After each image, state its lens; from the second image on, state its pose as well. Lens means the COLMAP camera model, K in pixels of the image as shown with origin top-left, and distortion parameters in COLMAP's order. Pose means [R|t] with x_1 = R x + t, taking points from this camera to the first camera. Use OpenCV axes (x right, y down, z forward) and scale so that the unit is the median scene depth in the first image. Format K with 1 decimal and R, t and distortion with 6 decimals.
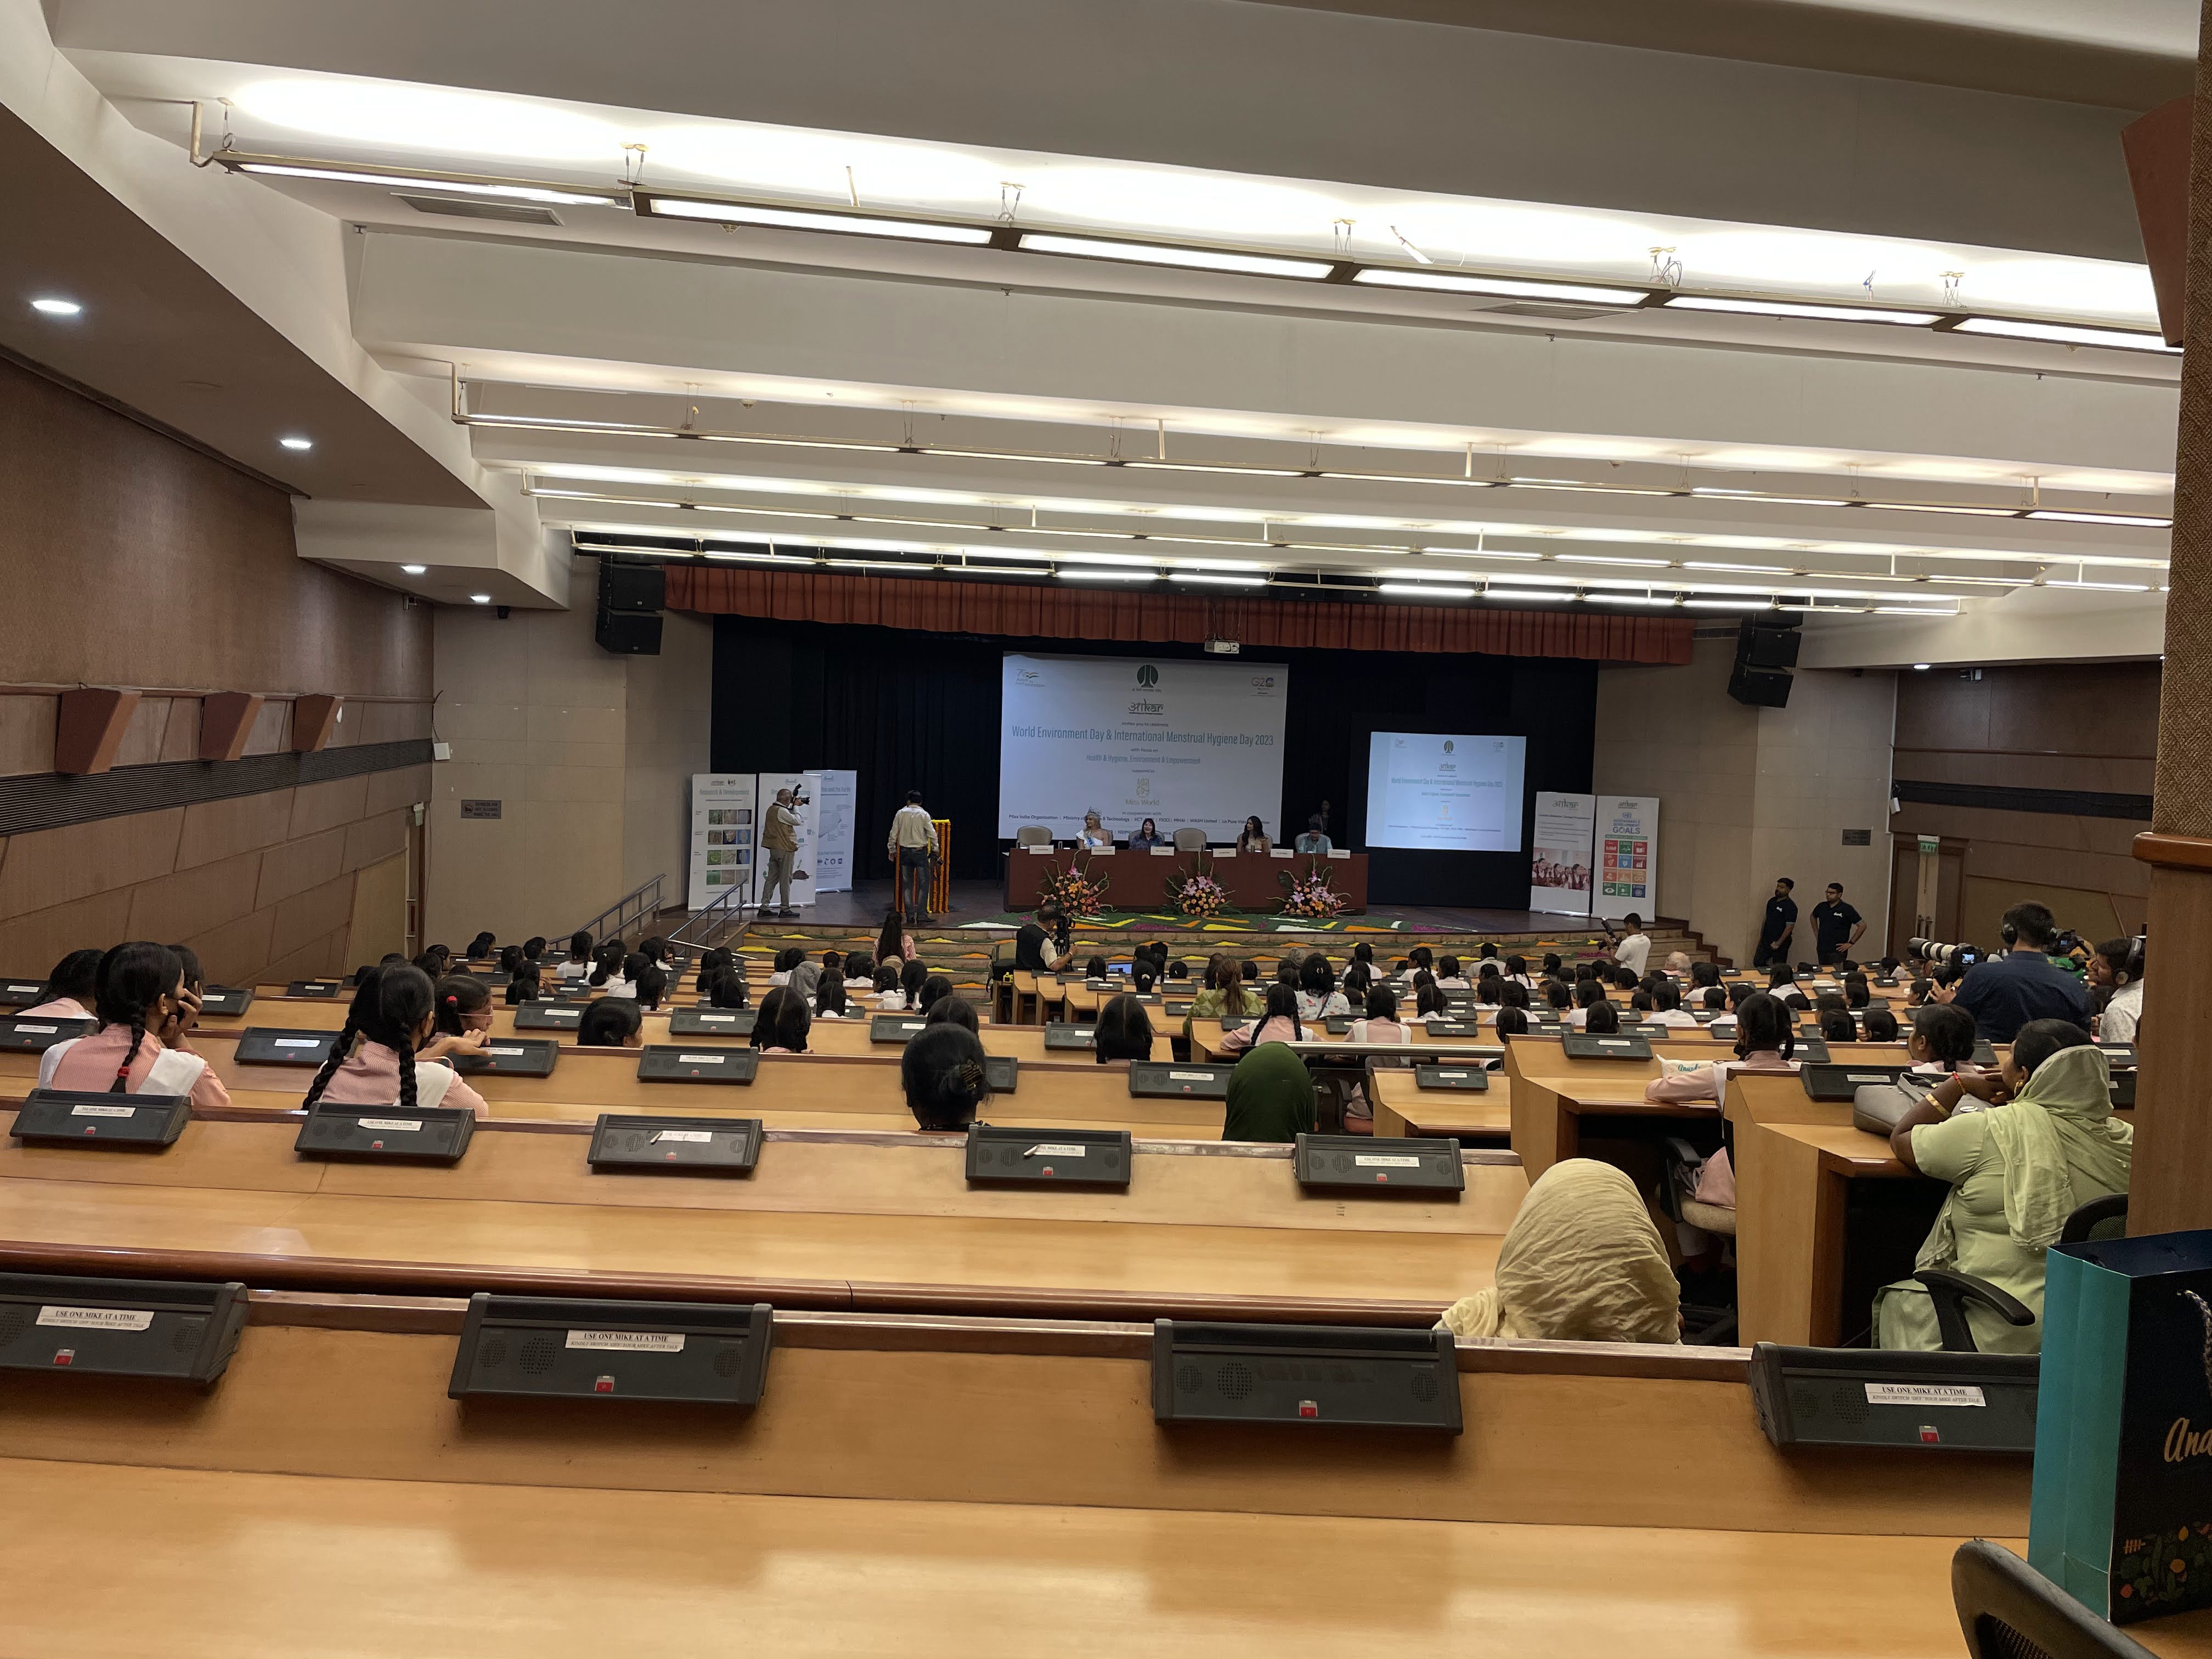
lens RADIAL K [[1684.9, 0, 1106.3], [0, 1684.9, 828.1], [0, 0, 1]] dist [0.002244, 0.000244]
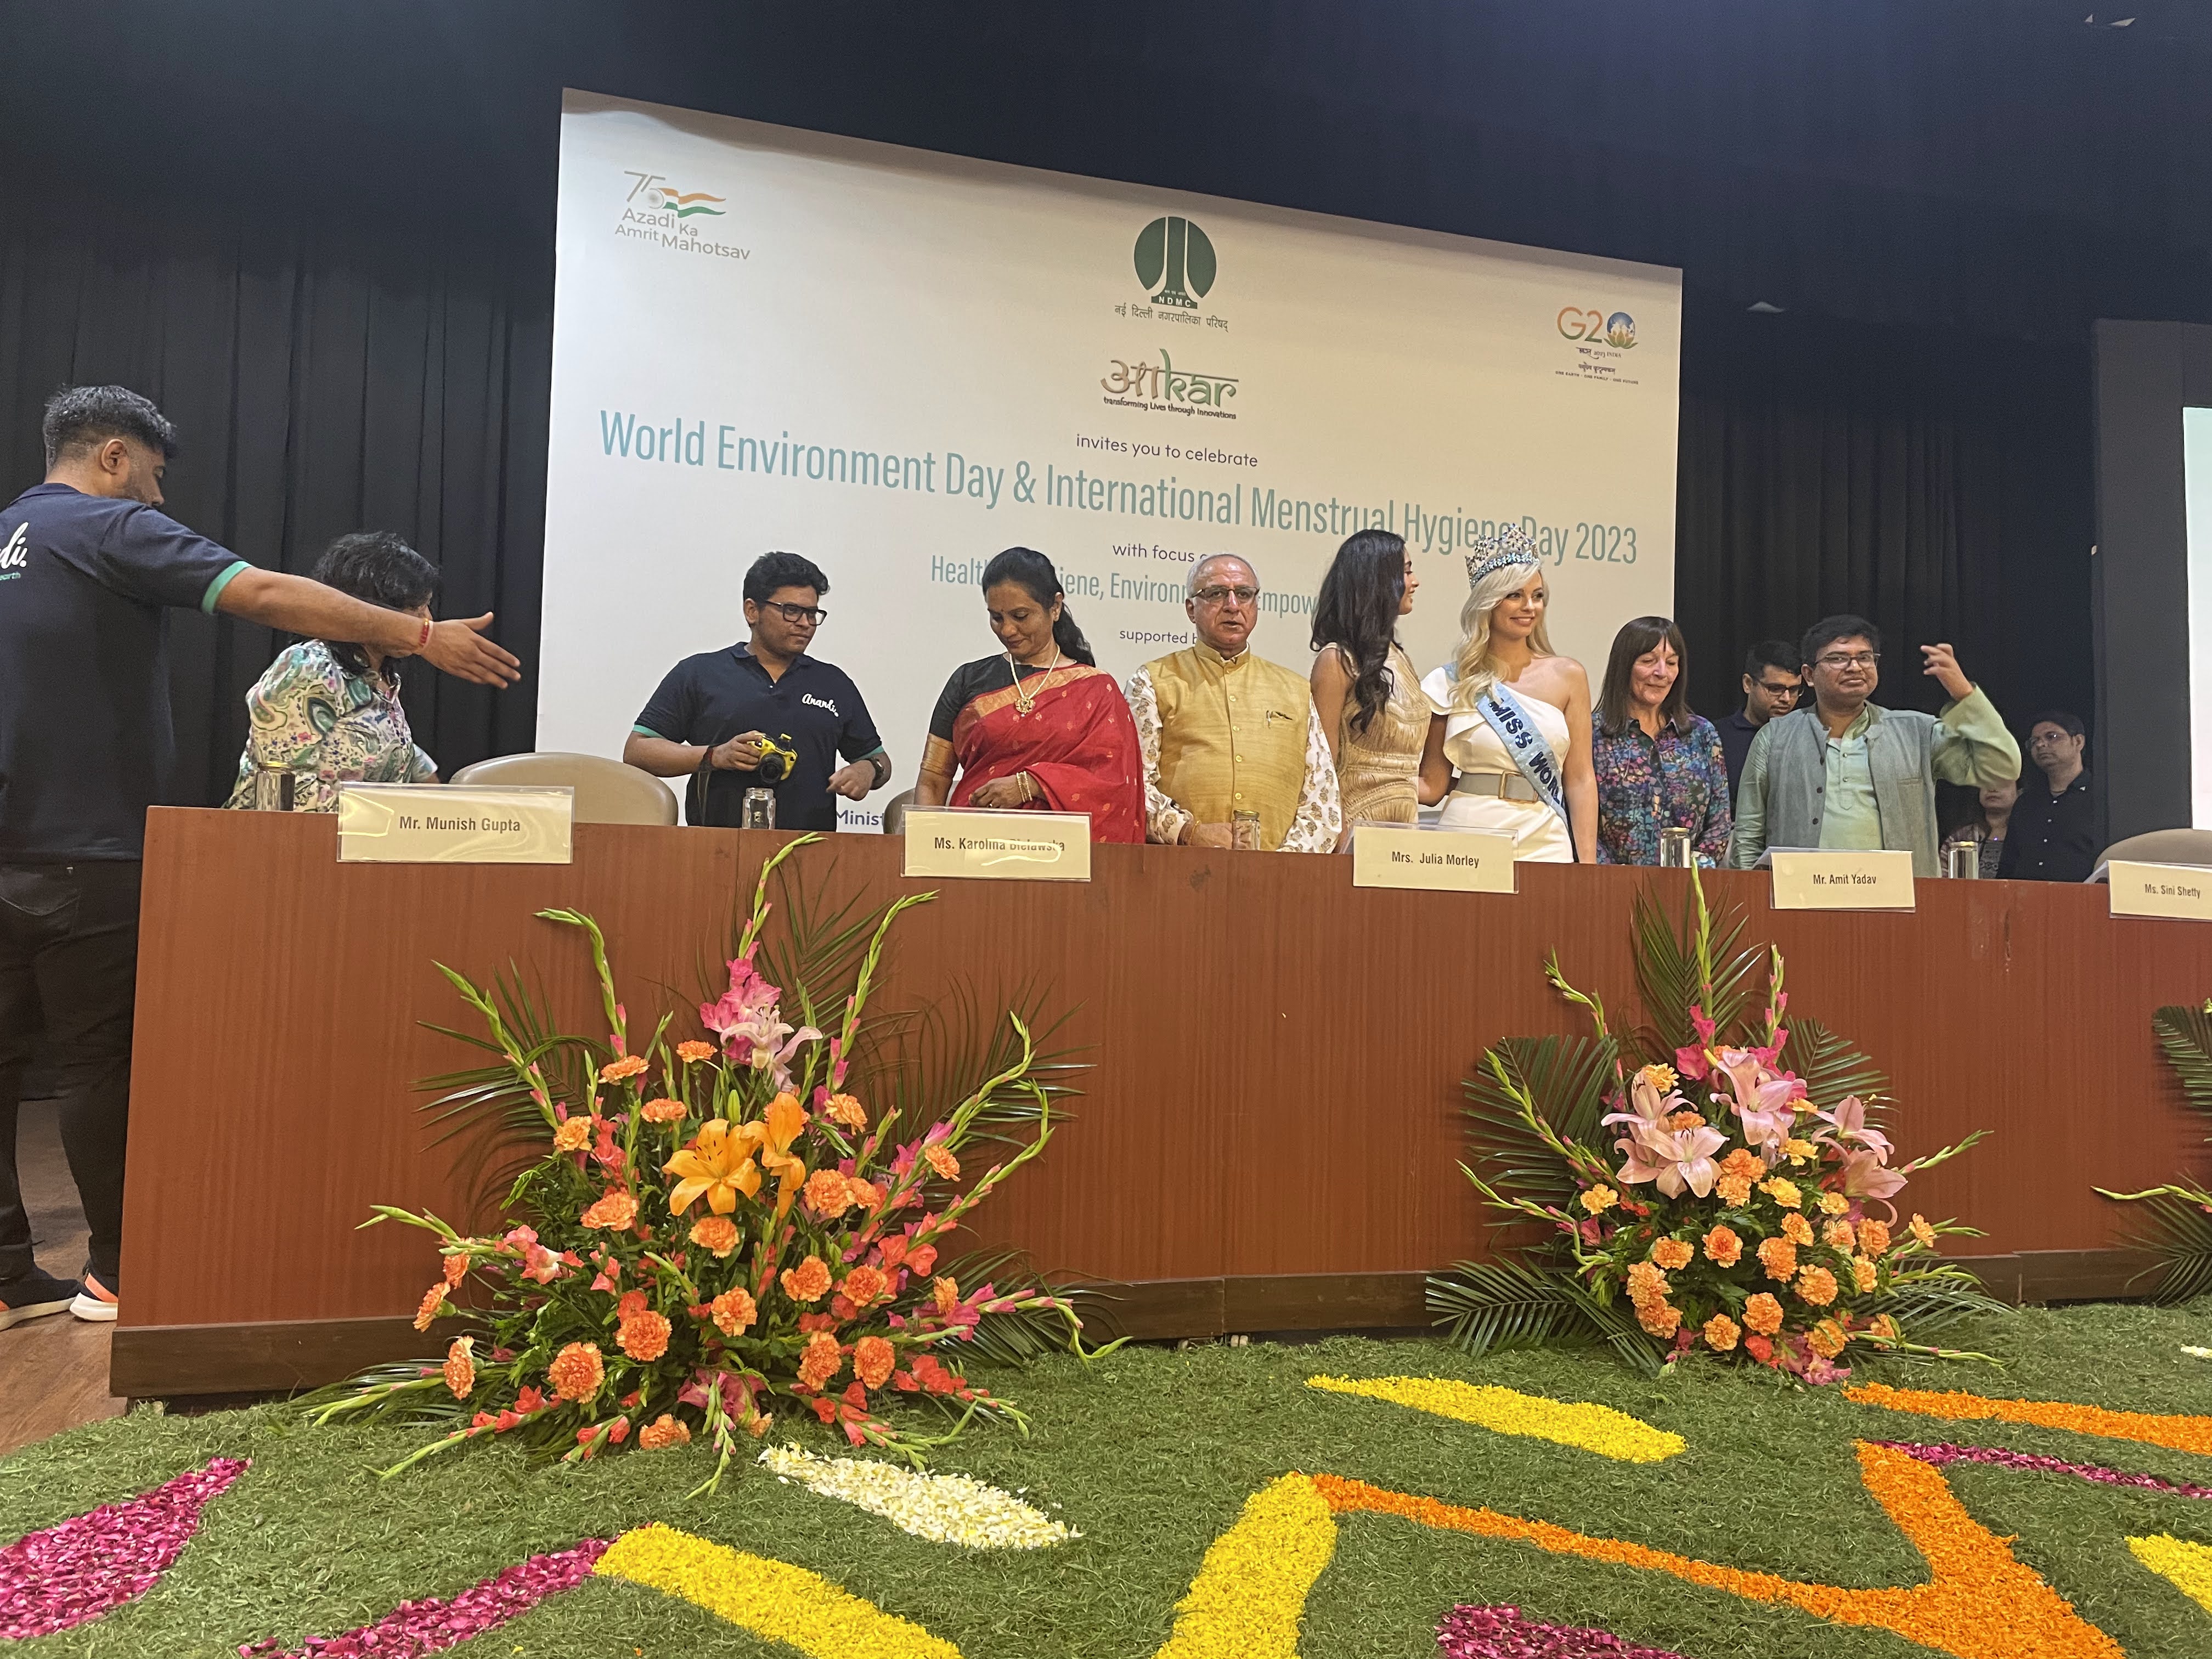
lens RADIAL K [[1684.9, 0, 1103.9], [0, 1684.9, 832.2], [0, 0, 1]] dist [0.002244, 0.000244]
pose [[0.998335, -0.004902, 0.057476, -0.000952], [0.011515, 0.993263, -0.115307, 0.023495], [-0.056524, 0.115777, 0.991666, 0.768324]]
